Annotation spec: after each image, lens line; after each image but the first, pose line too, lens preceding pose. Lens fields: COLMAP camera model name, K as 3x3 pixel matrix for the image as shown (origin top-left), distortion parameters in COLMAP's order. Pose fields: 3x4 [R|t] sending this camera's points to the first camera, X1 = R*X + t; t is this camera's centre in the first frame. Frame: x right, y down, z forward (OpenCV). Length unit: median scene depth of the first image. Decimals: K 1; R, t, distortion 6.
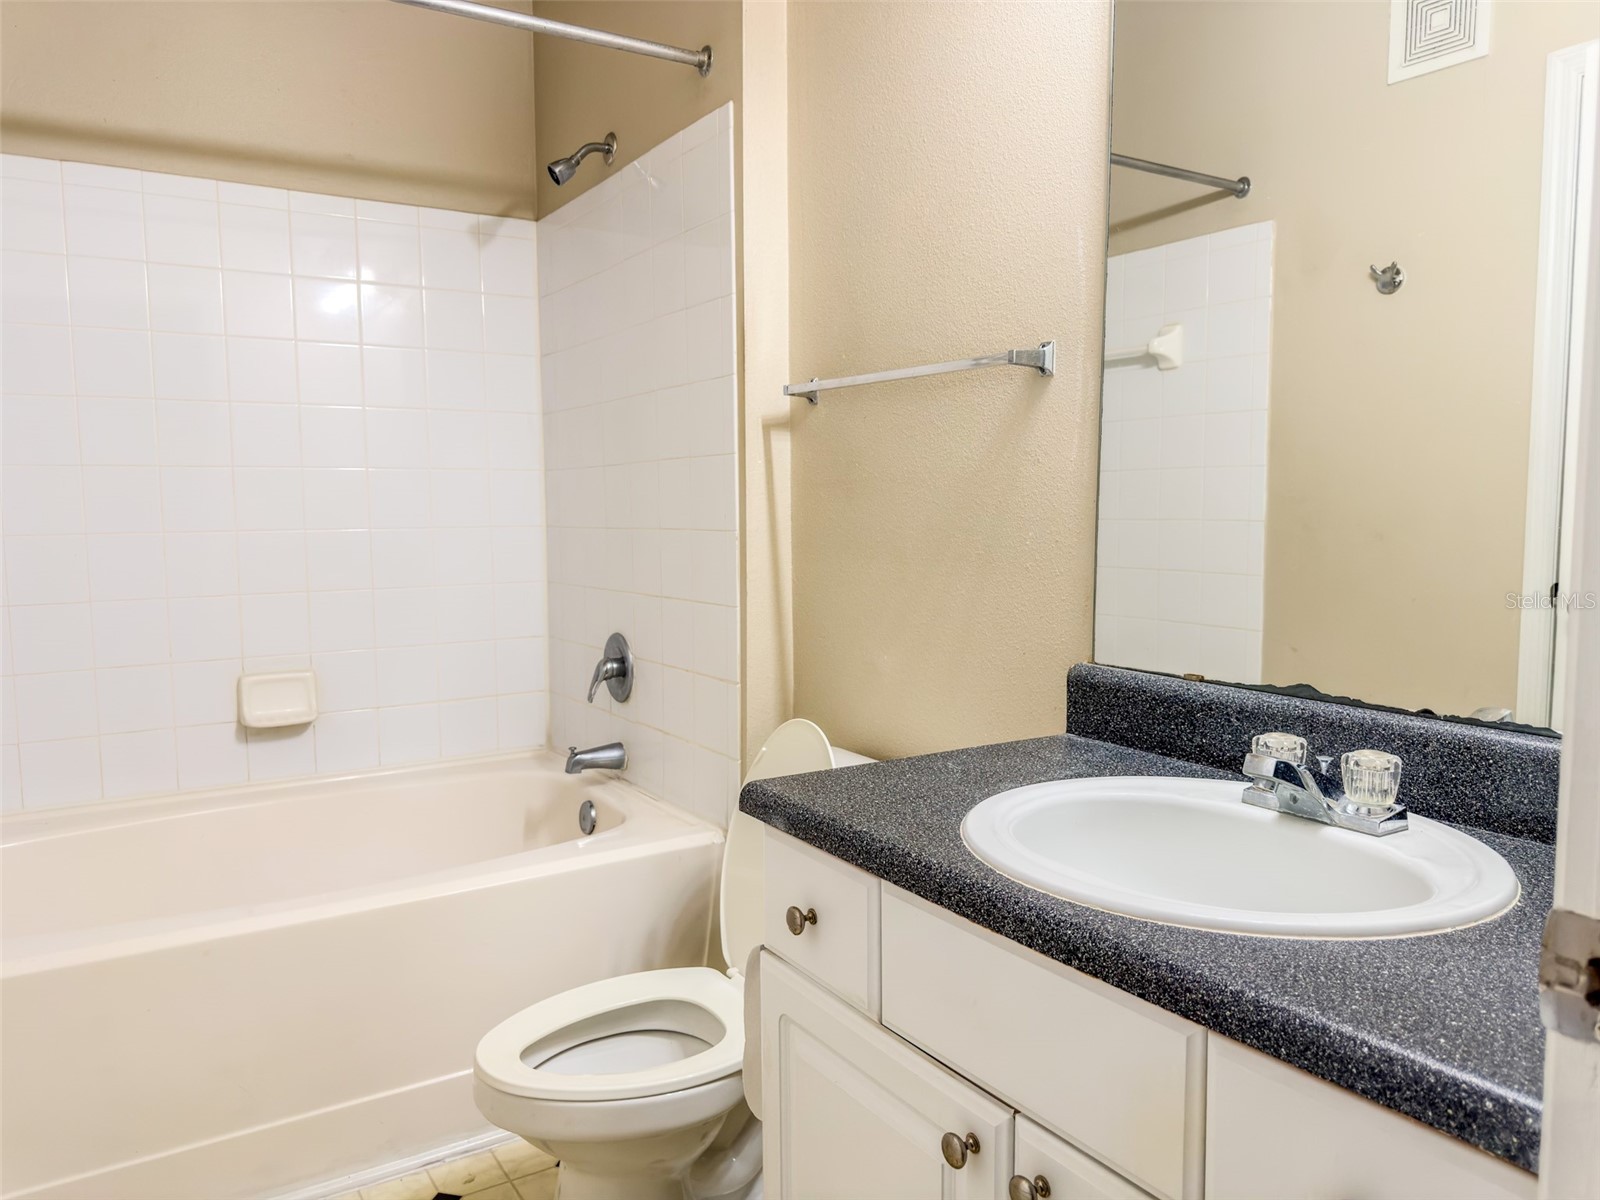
lens RADIAL K [[1148.1, 0, 800.0], [0, 1148.1, 600.0], [0, 0, 1]] dist [0.139007, -0.215553]
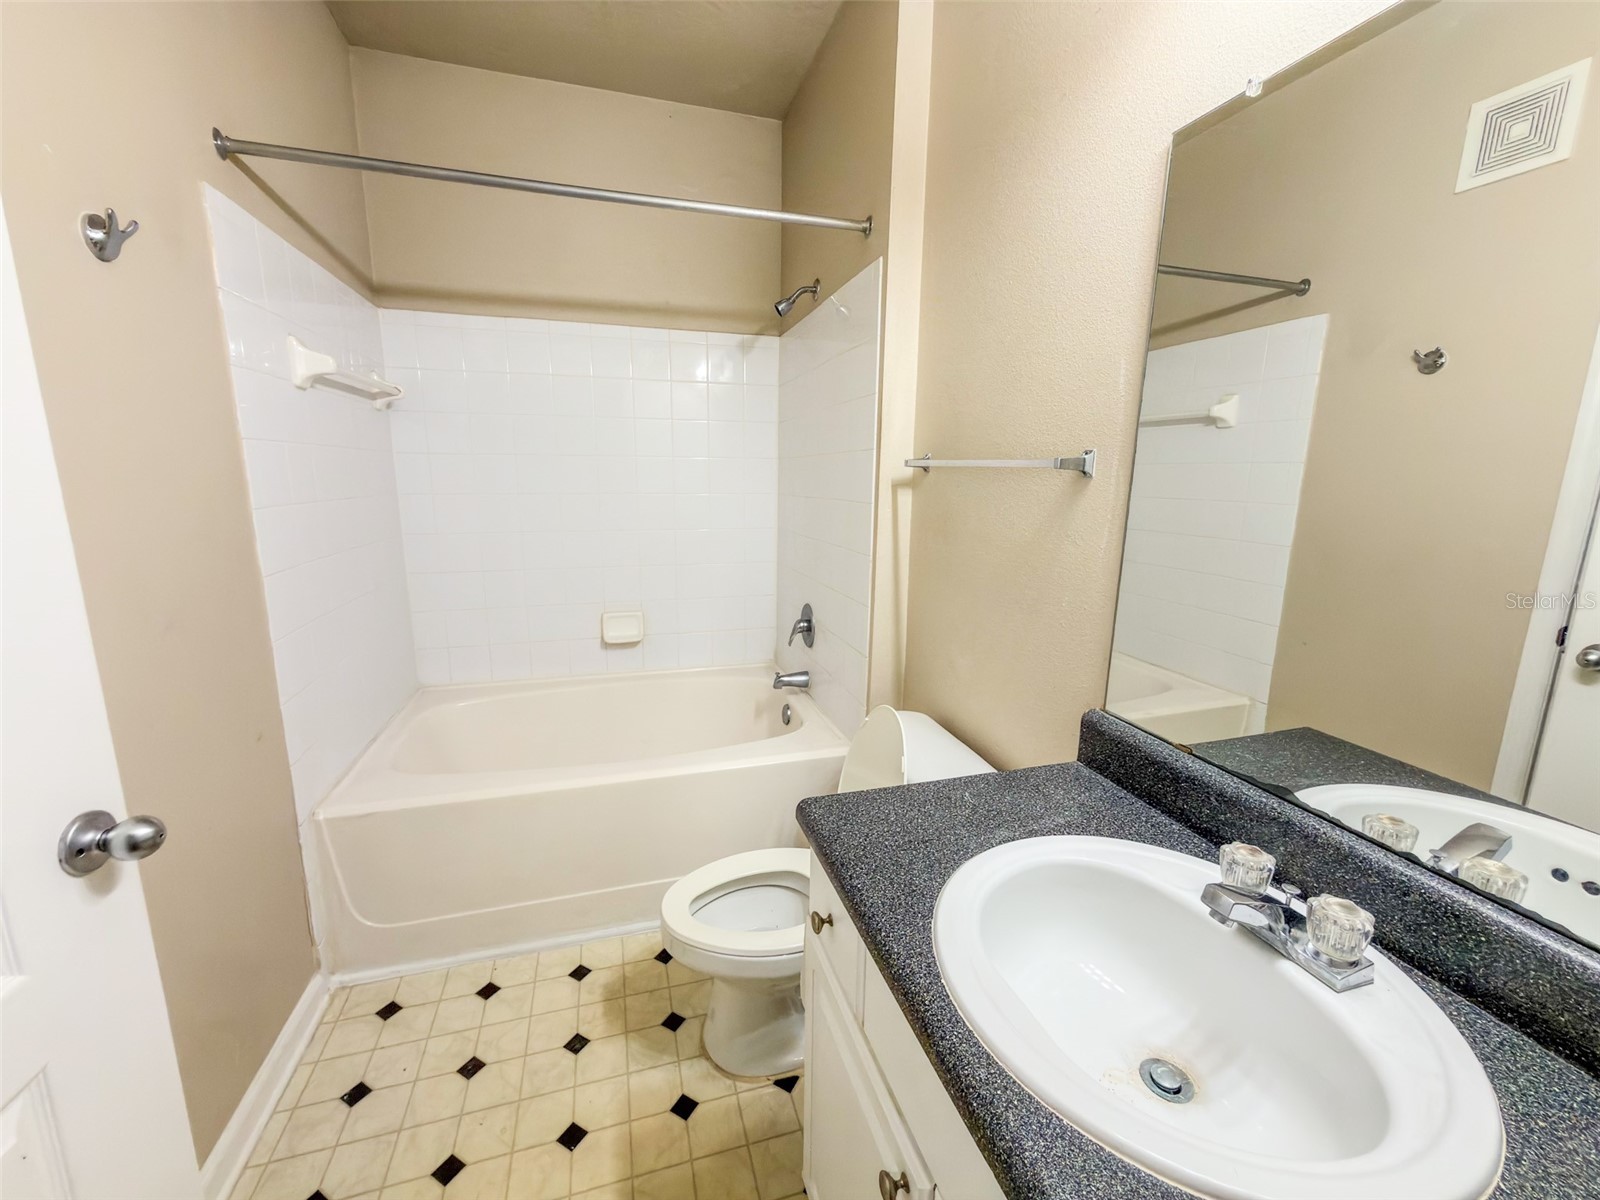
lens RADIAL K [[644.3, 0, 799.8], [0, 644.3, 598.5], [0, 0, 1]] dist [0.007449, -0.000205]
pose [[0.960644, 0.071665, -0.268380, 0.070469], [-0.041993, 0.992510, 0.114717, -0.082744], [0.274591, -0.098932, 0.956458, 0.151216]]
